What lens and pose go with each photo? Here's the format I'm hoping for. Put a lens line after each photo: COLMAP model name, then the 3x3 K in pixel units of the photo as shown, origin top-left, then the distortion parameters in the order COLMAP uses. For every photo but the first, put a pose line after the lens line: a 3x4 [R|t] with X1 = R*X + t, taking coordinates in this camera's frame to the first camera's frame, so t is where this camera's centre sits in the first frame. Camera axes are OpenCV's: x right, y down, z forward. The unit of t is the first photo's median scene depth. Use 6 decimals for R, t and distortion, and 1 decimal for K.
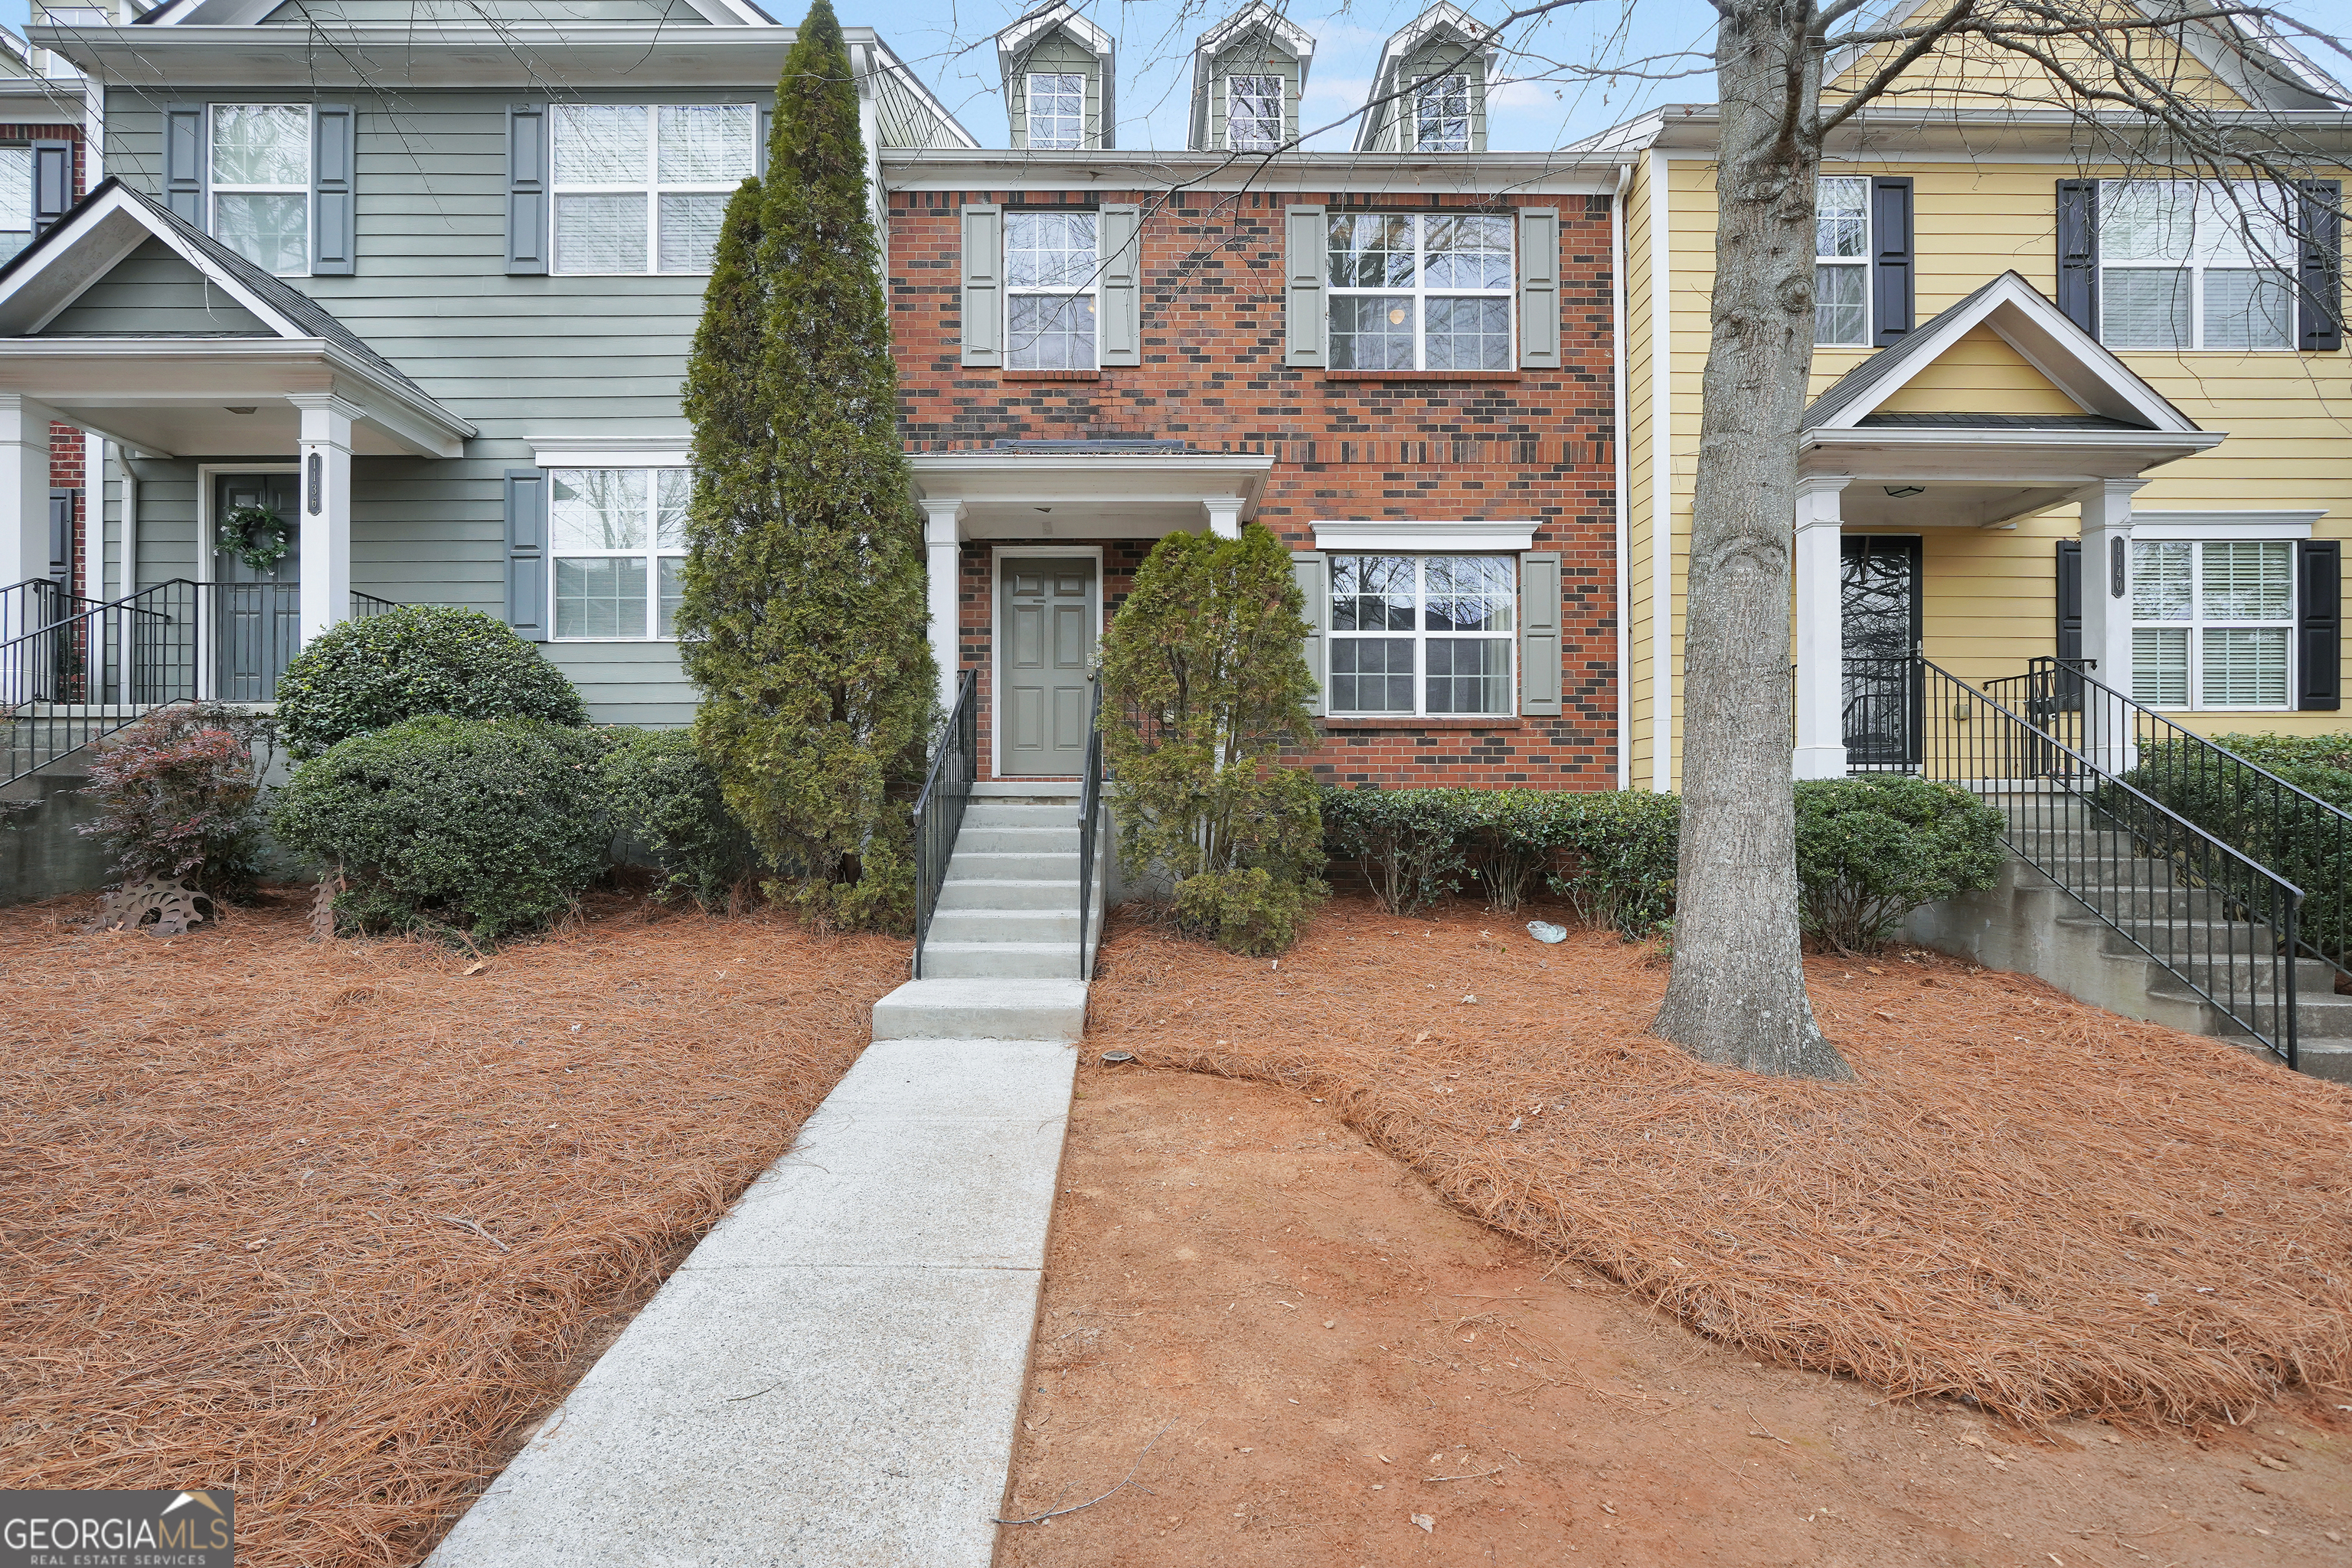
lens RADIAL K [[1030.3, 0, 1143.2], [0, 1030.3, 822.3], [0, 0, 1]] dist [-0.017336, 0.006229]
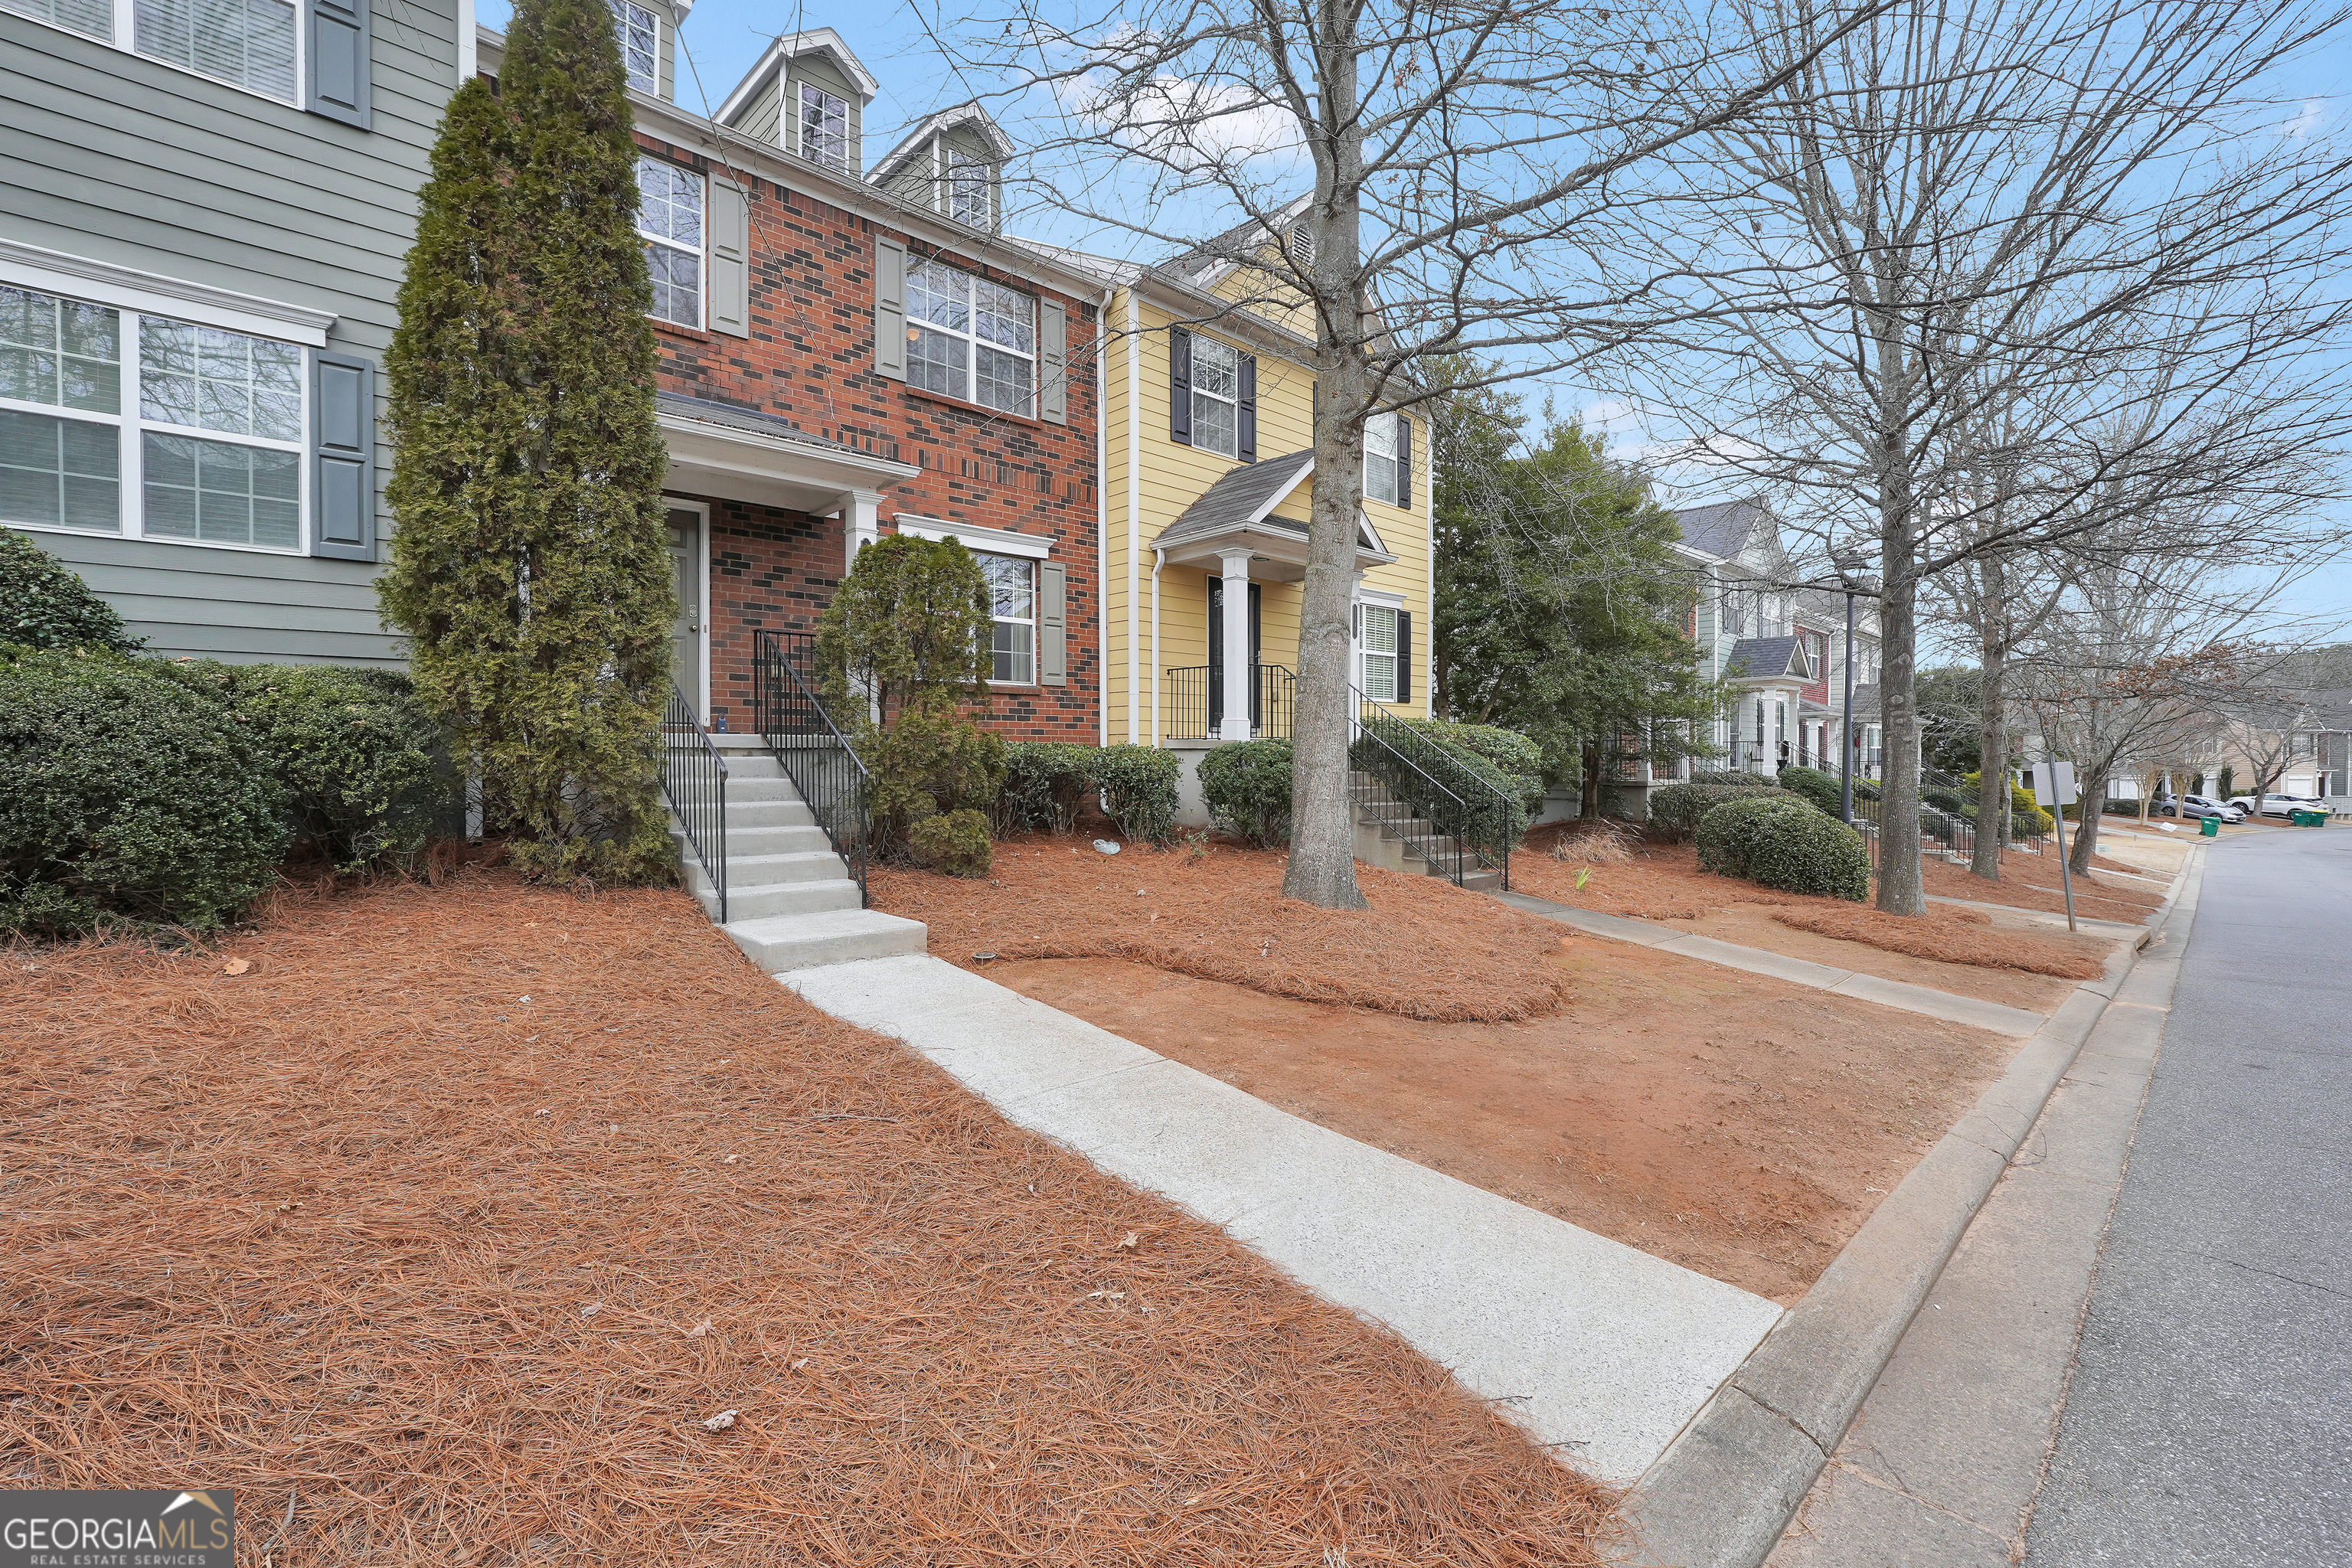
lens RADIAL K [[1021.4, 0, 1167.1], [0, 1021.4, 753.5], [0, 0, 1]] dist [-0.019078, 0.005680]
pose [[0.733662, -0.000240, 0.679515, -0.399443], [-0.002466, 0.999992, 0.003016, -0.020506], [-0.679510, -0.003888, 0.733656, -0.066547]]
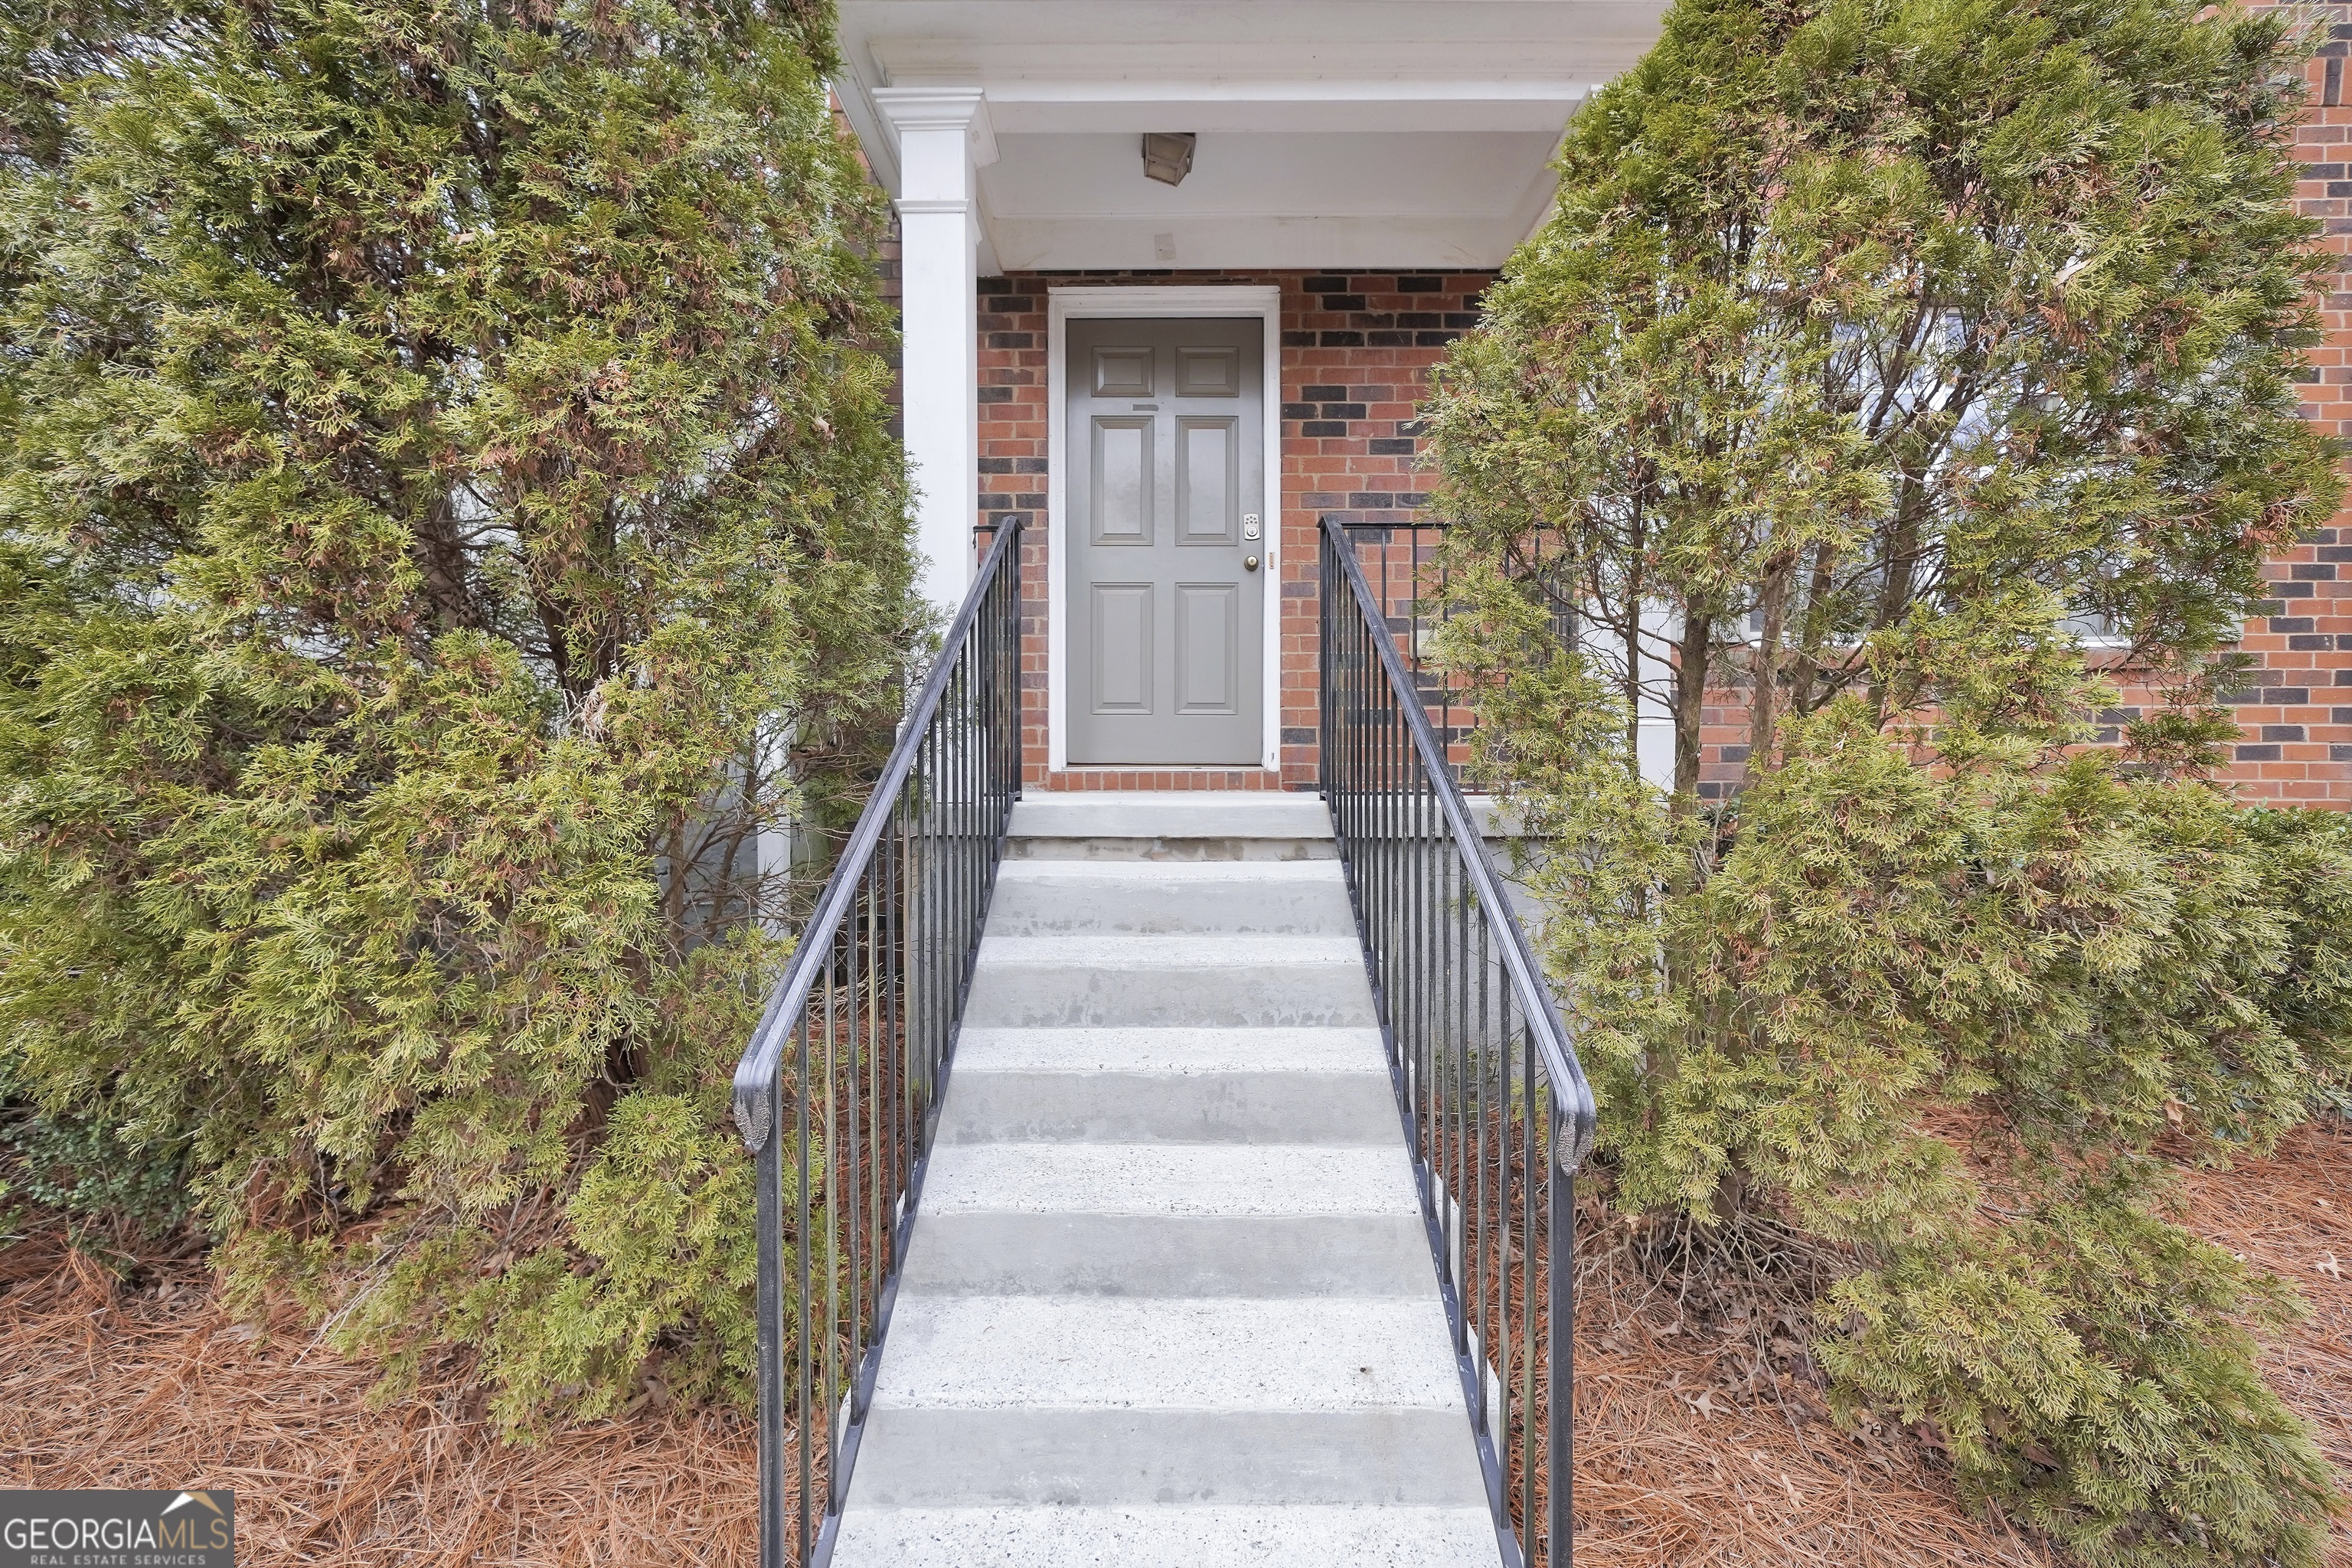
lens RADIAL K [[1004.8, 0, 1157.1], [0, 1004.8, 784.8], [0, 0, 1]] dist [-0.020993, 0.005589]
pose [[0.999937, -0.000699, -0.011194, -0.091620], [0.000910, 0.999822, 0.018825, -0.046392], [0.011179, -0.018834, 0.999760, 0.533222]]
